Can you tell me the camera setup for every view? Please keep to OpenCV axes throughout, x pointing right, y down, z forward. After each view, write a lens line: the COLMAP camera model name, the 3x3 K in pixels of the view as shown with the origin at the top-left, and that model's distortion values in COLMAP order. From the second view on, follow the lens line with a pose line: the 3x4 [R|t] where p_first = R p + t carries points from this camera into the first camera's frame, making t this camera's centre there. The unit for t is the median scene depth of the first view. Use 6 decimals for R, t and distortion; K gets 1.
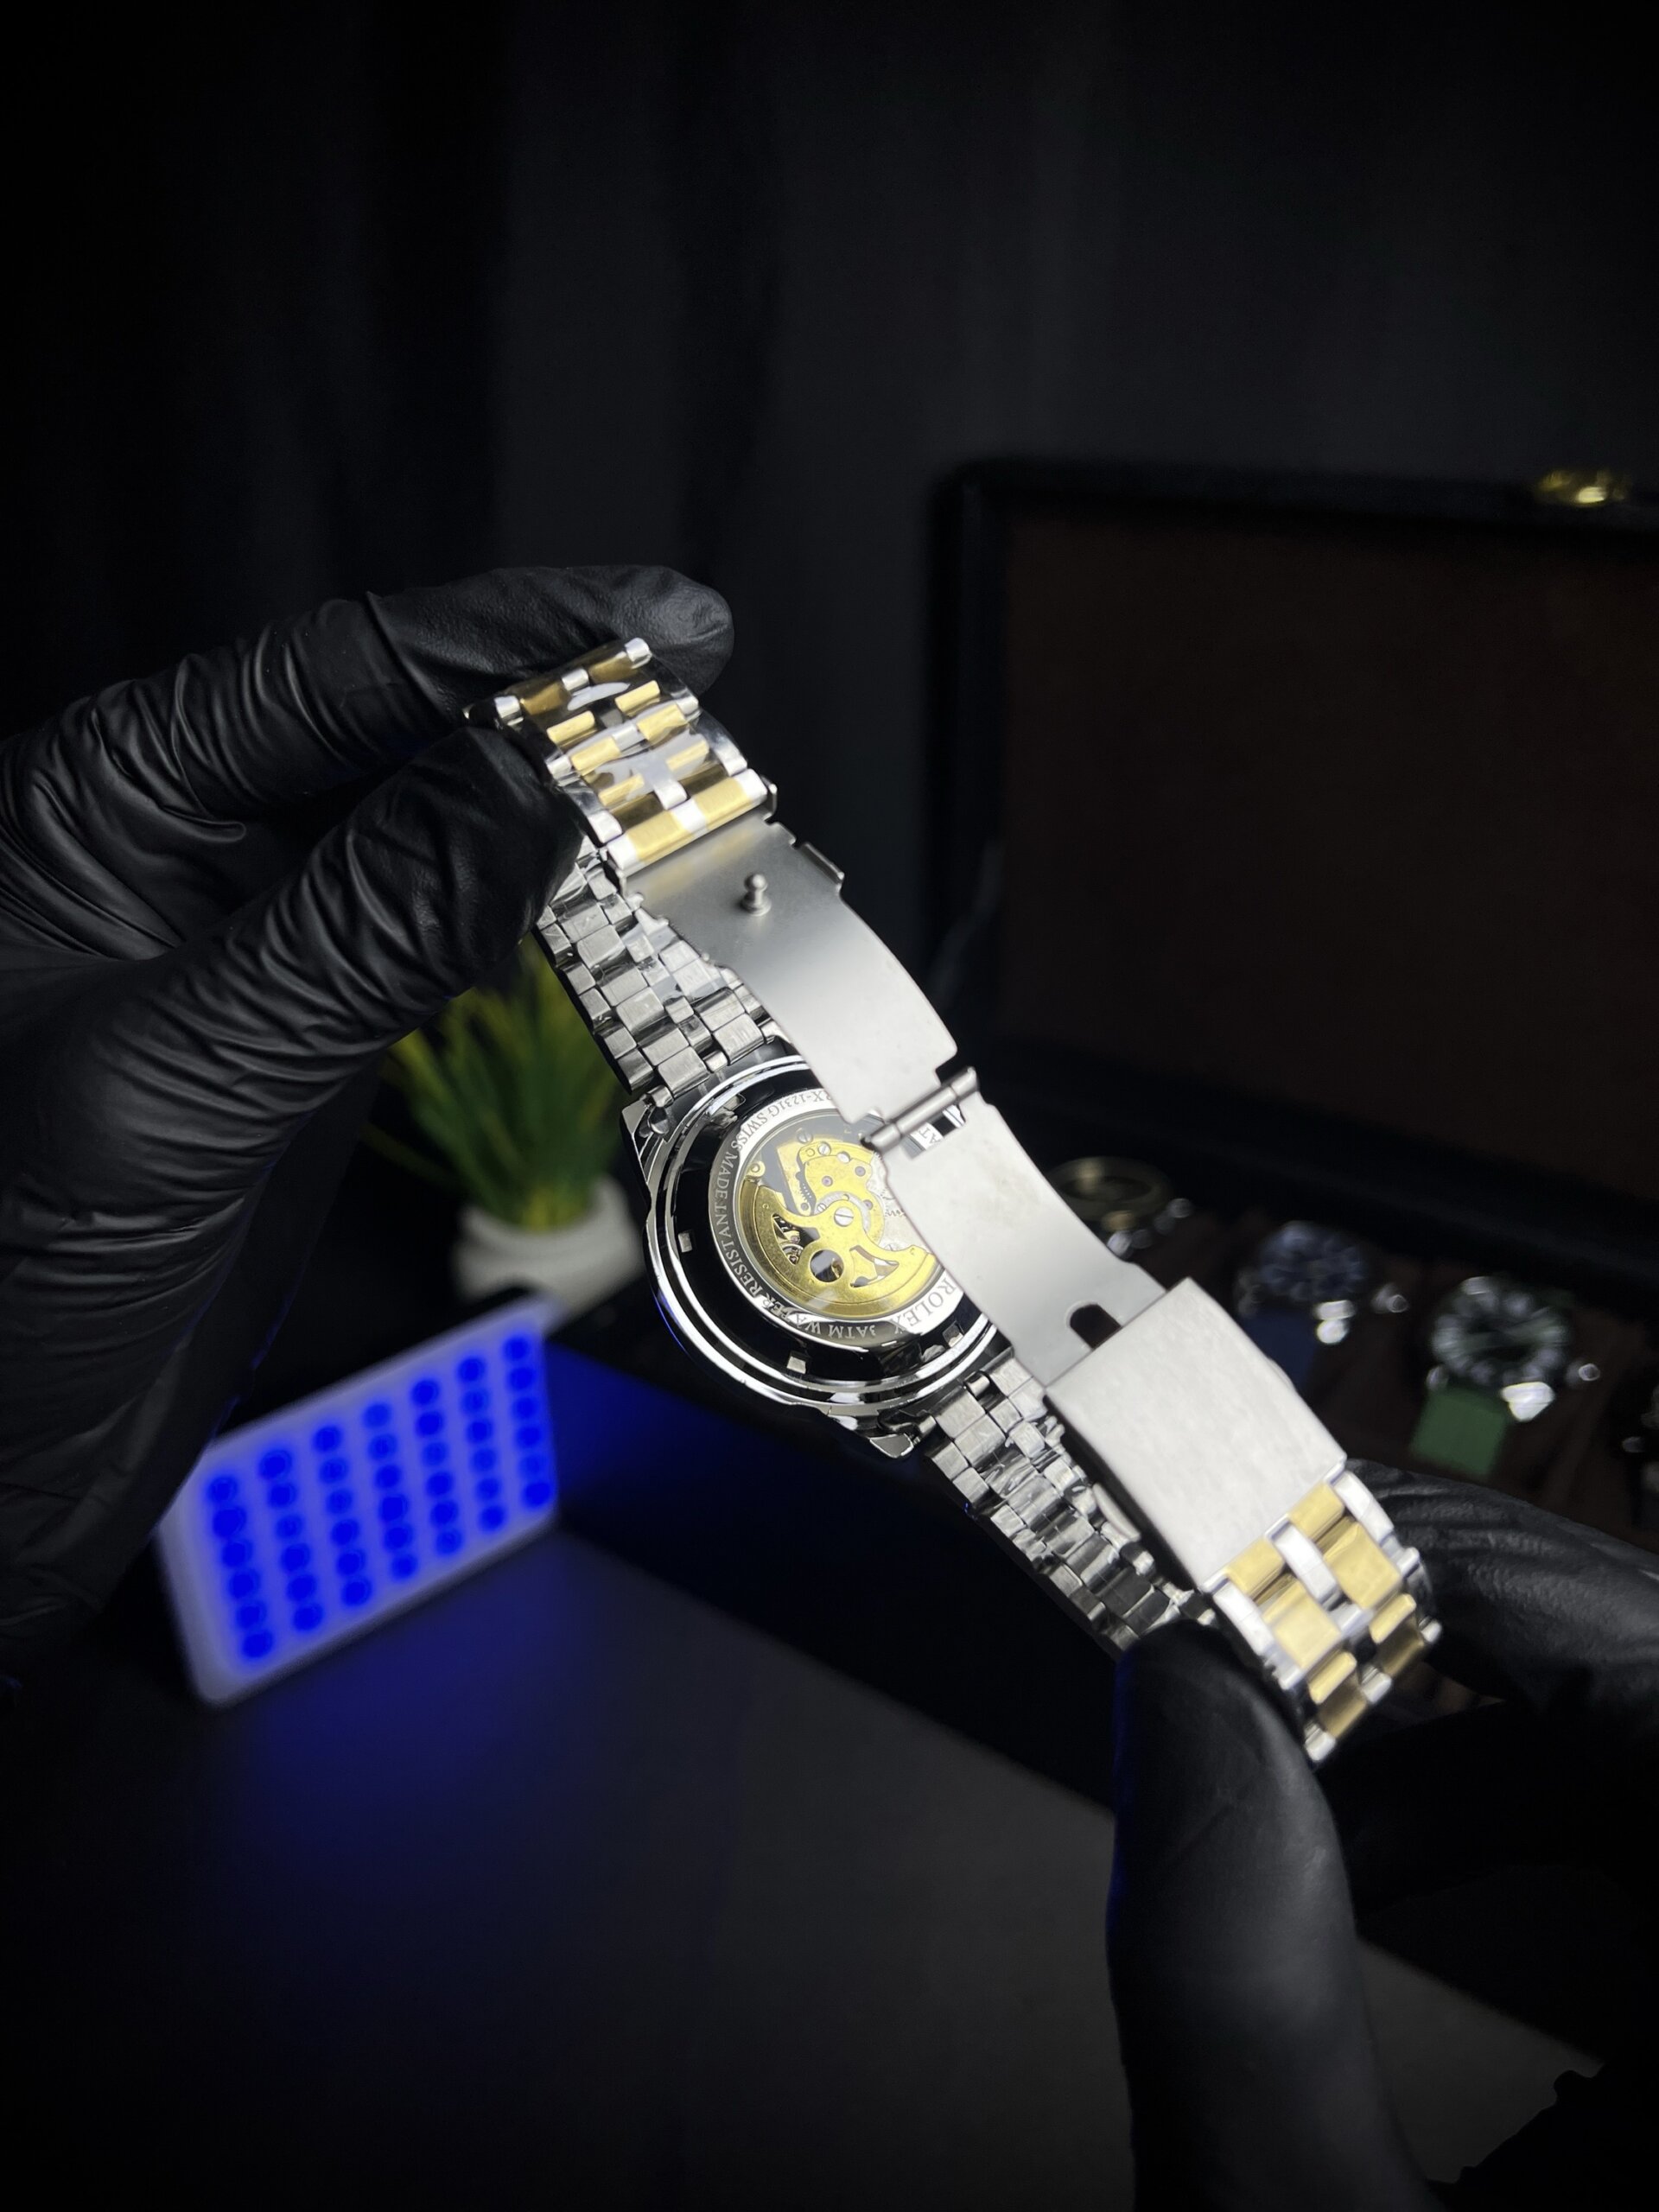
lens RADIAL K [[1673.9, 0, 816.3], [0, 1673.9, 1107.4], [0, 0, 1]] dist [0.149694, 0.001622]
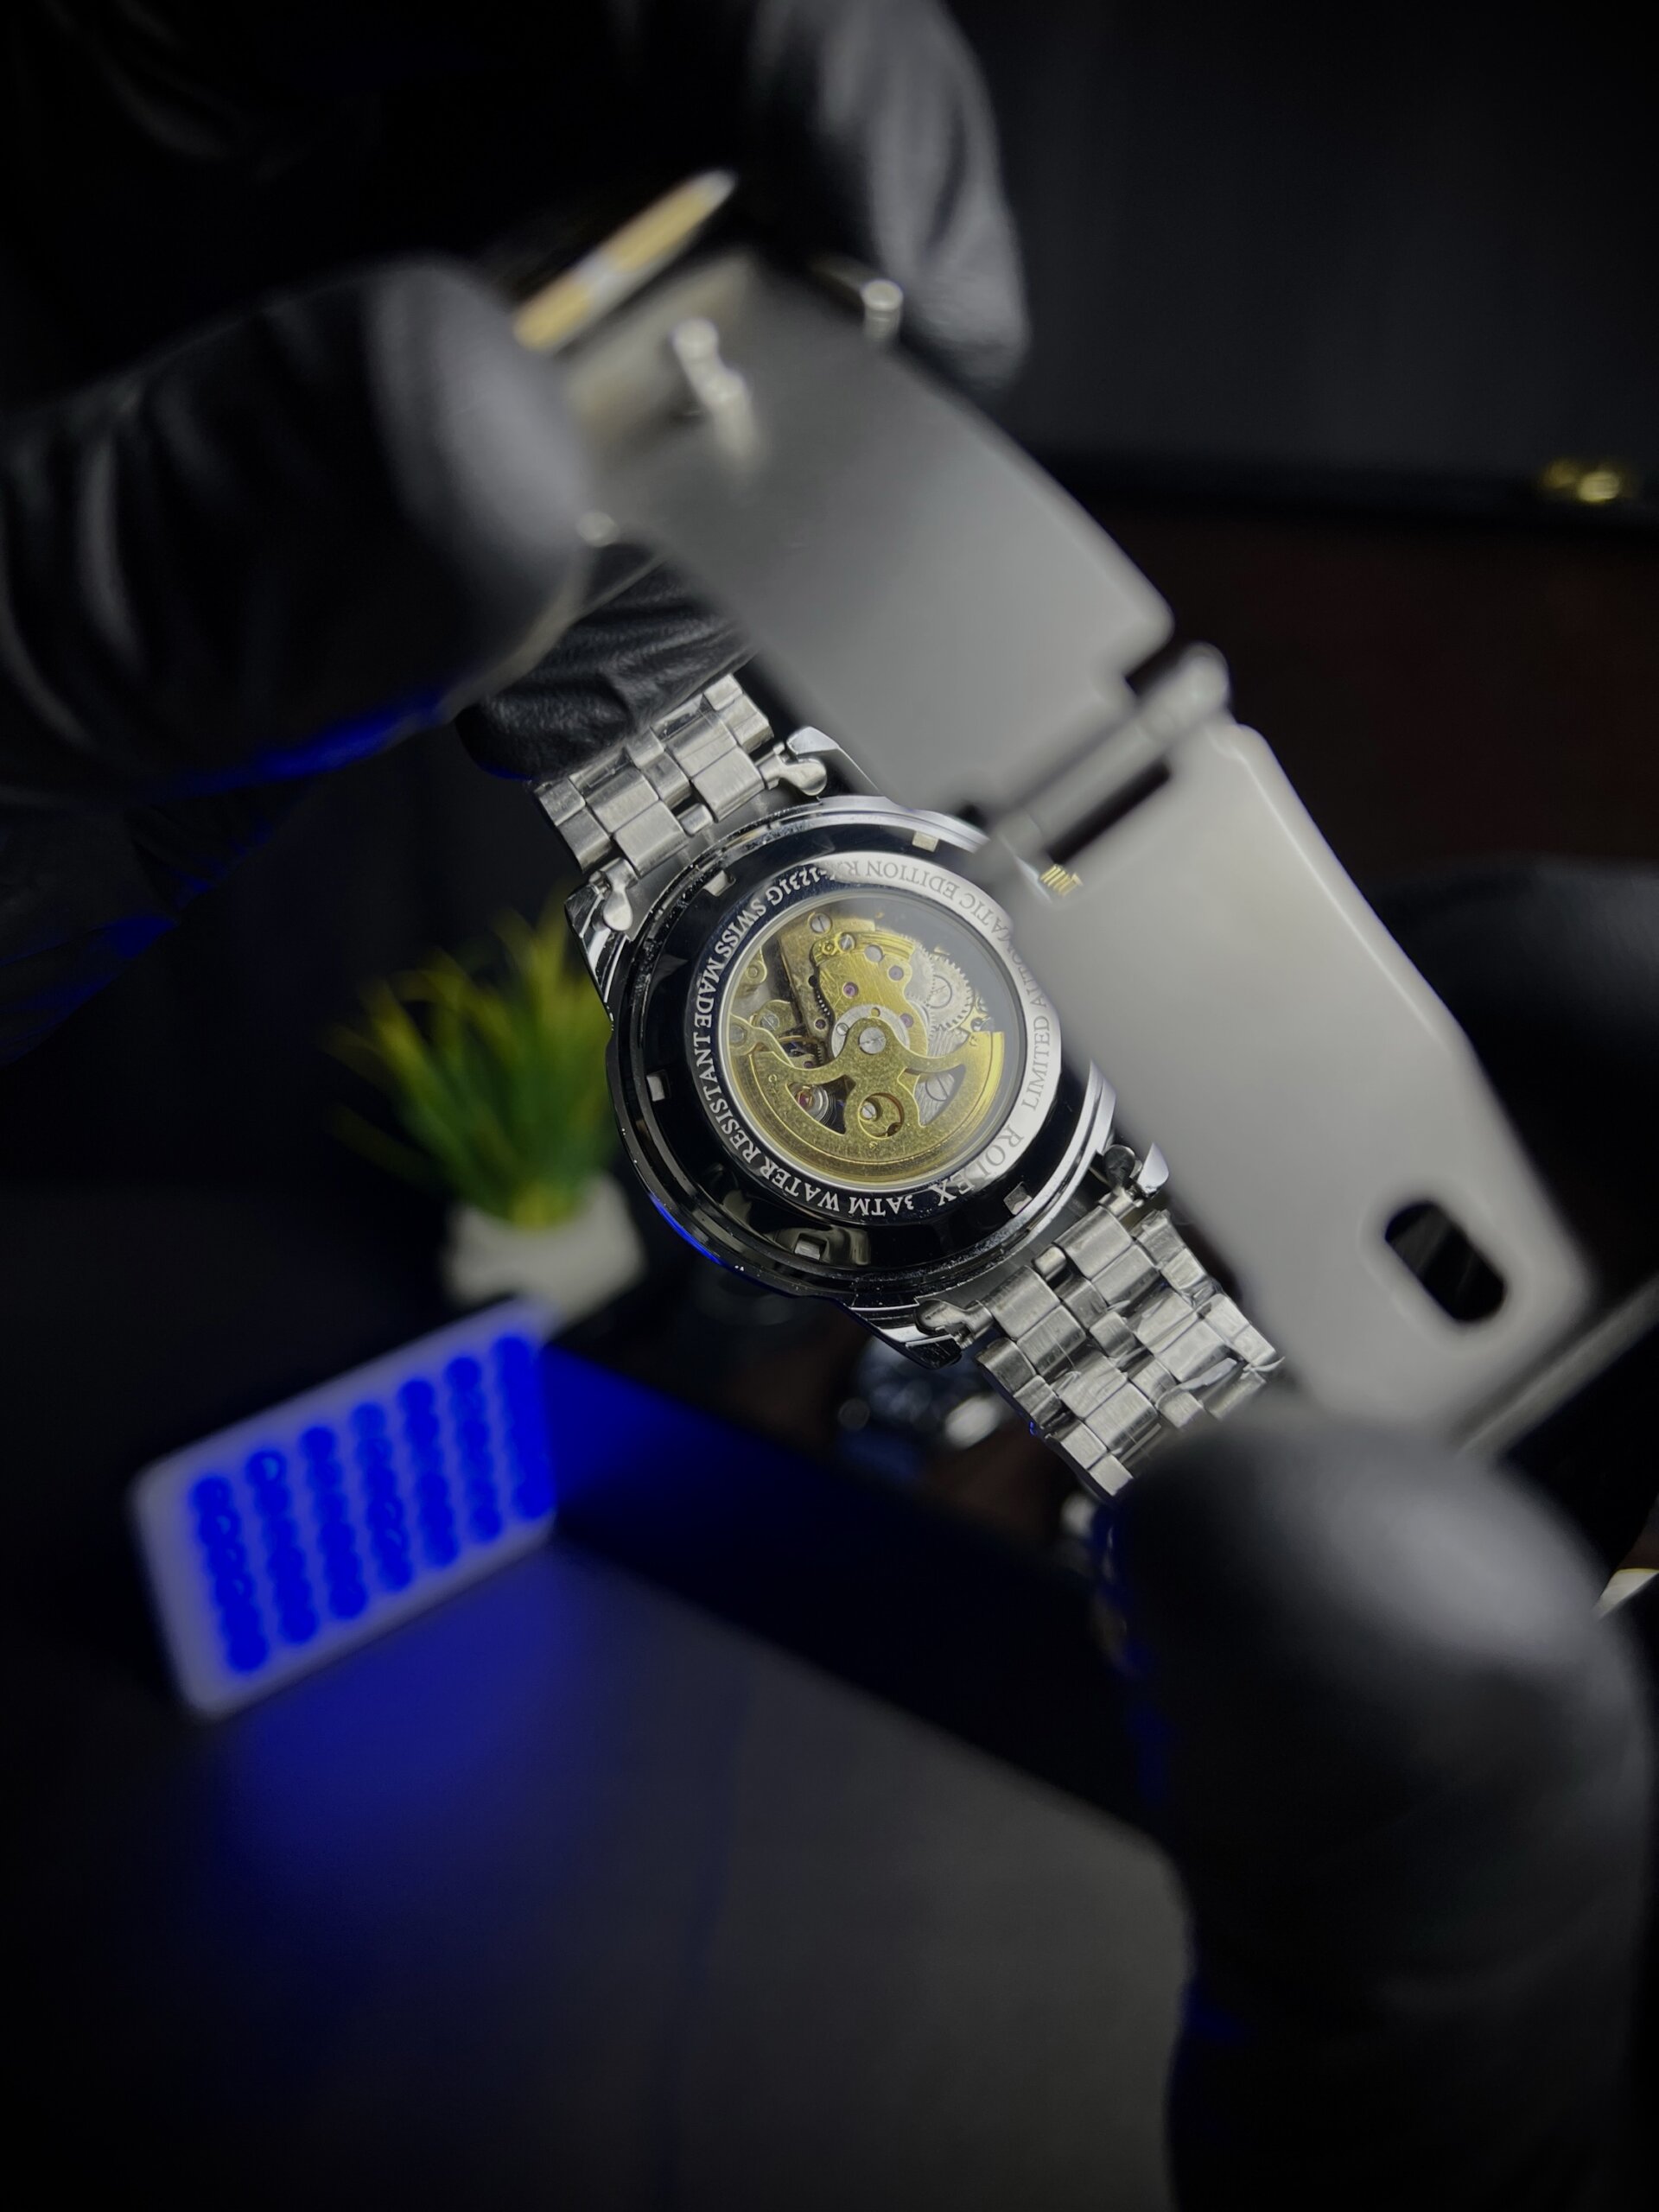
lens RADIAL K [[1673.9, 0, 837.1], [0, 1673.9, 1093.1], [0, 0, 1]] dist [0.149694, 0.001622]
pose [[0.999915, 0.002134, 0.012870, -0.006478], [-0.001980, 0.999926, -0.011982, 0.096924], [-0.012895, 0.011956, 0.999845, 0.251306]]
